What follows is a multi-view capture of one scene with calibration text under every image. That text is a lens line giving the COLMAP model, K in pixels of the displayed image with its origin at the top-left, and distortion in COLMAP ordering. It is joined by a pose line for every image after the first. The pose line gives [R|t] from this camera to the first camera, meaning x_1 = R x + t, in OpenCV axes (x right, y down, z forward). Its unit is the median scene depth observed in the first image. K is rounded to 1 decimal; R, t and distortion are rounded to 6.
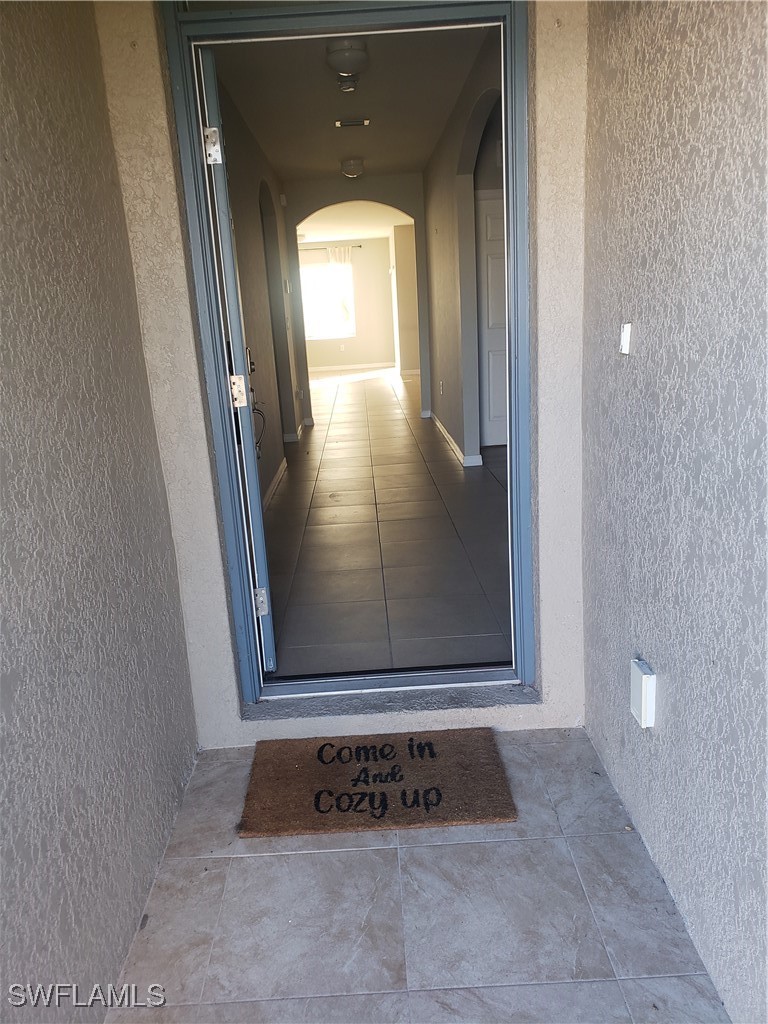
lens RADIAL K [[788.7, 0, 384.0], [0, 788.7, 512.0], [0, 0, 1]] dist [-0.012838, -0.000710]
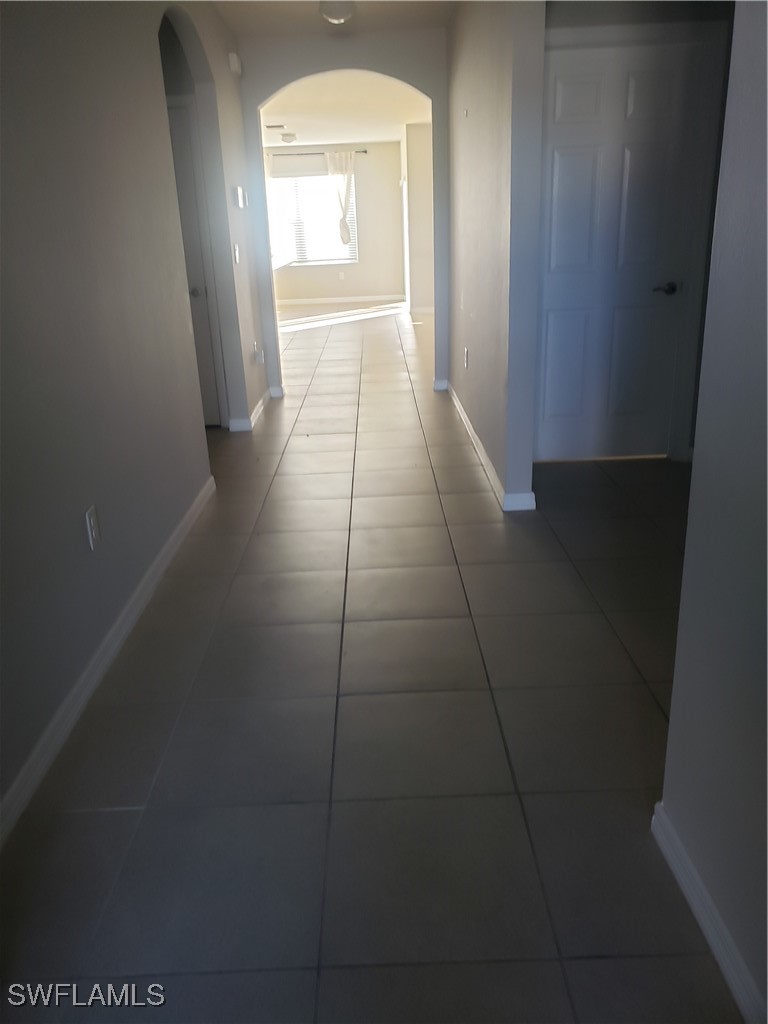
lens RADIAL K [[788.7, 0, 384.0], [0, 788.7, 512.0], [0, 0, 1]] dist [-0.012838, -0.000710]
pose [[0.999764, 0.016887, -0.013668, 0.013997], [-0.015552, 0.995594, 0.092470, -0.073536], [0.015170, -0.092236, 0.995622, 0.279463]]
